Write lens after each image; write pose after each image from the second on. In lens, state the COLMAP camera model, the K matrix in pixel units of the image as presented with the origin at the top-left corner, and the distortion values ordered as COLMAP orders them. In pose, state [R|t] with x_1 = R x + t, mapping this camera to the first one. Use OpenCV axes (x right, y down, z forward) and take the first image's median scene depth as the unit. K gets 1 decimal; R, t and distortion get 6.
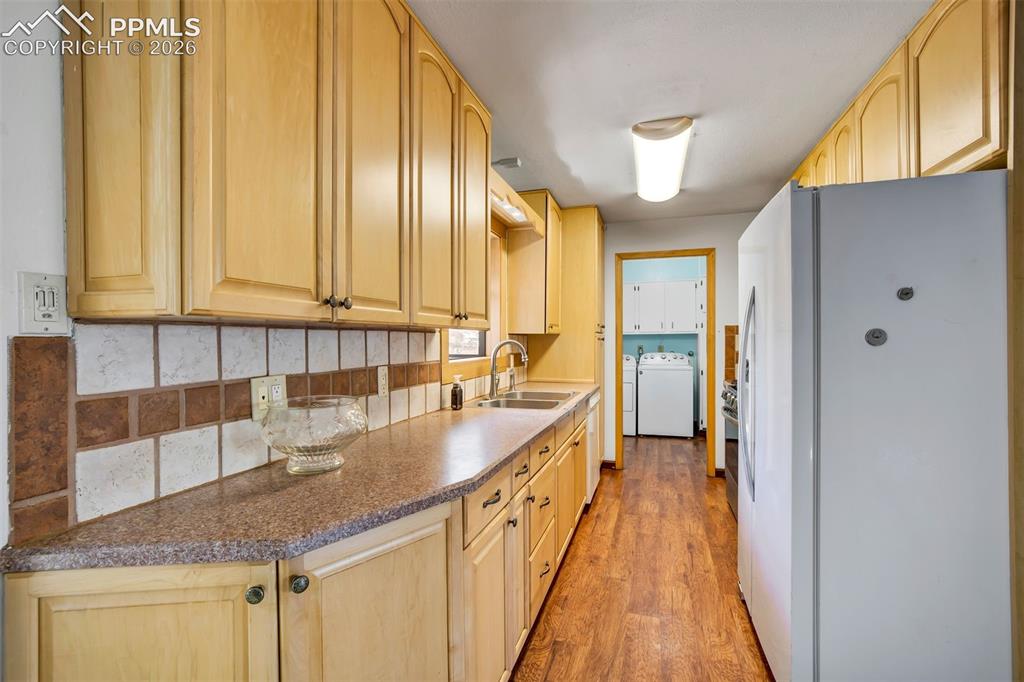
lens RADIAL K [[444.5, 0, 512.0], [0, 444.5, 341.0], [0, 0, 1]] dist [-0.033205, 0.017711]
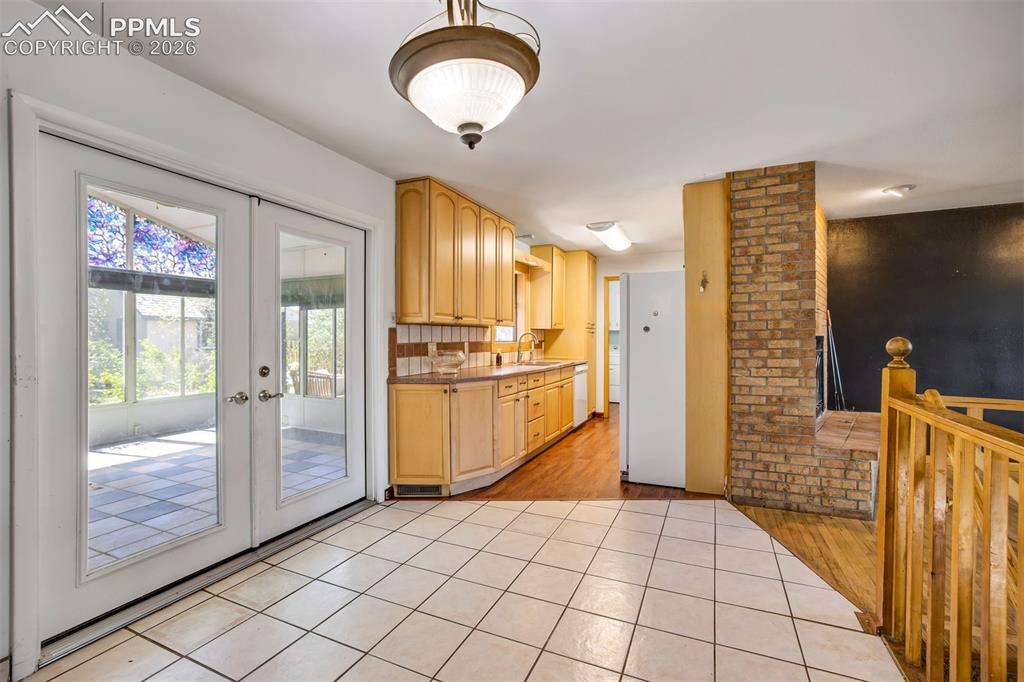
lens RADIAL K [[444.5, 0, 512.0], [0, 444.5, 341.0], [0, 0, 1]] dist [-0.033205, 0.017711]
pose [[0.993744, 0.004010, -0.111607, 0.178542], [-0.003374, 0.999977, 0.005891, 0.031471], [0.111628, -0.005477, 0.993735, -1.115520]]
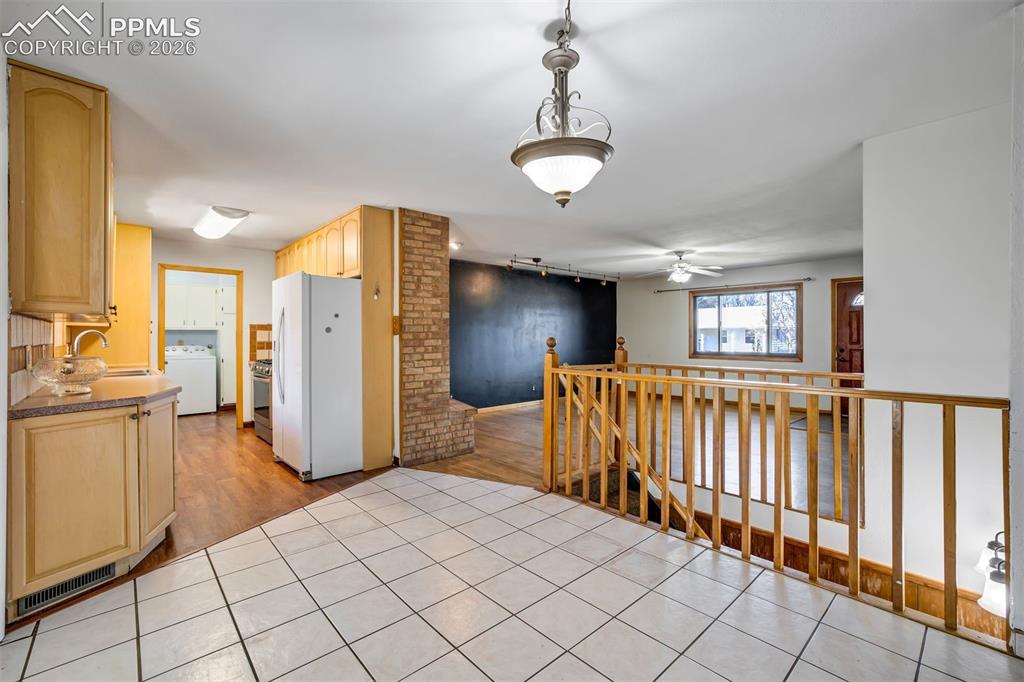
lens RADIAL K [[444.5, 0, 512.0], [0, 444.5, 341.0], [0, 0, 1]] dist [-0.033205, 0.017711]
pose [[0.495375, -0.002759, 0.868675, -0.666706], [0.001484, 0.999996, 0.002329, 0.035665], [-0.868678, 0.000136, 0.495377, -0.905076]]
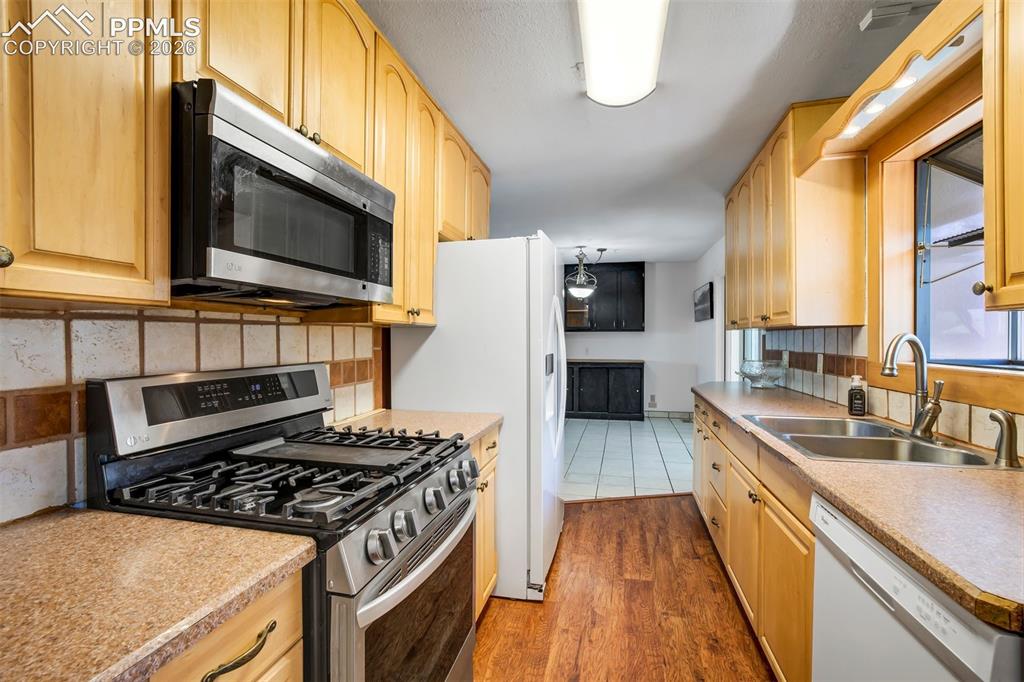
lens RADIAL K [[444.5, 0, 512.0], [0, 444.5, 341.0], [0, 0, 1]] dist [-0.033205, 0.017711]
pose [[-0.997139, 0.008157, -0.075147, 0.659210], [0.007394, 0.999918, 0.010425, -0.003944], [0.075226, 0.009840, -0.997118, 1.969323]]
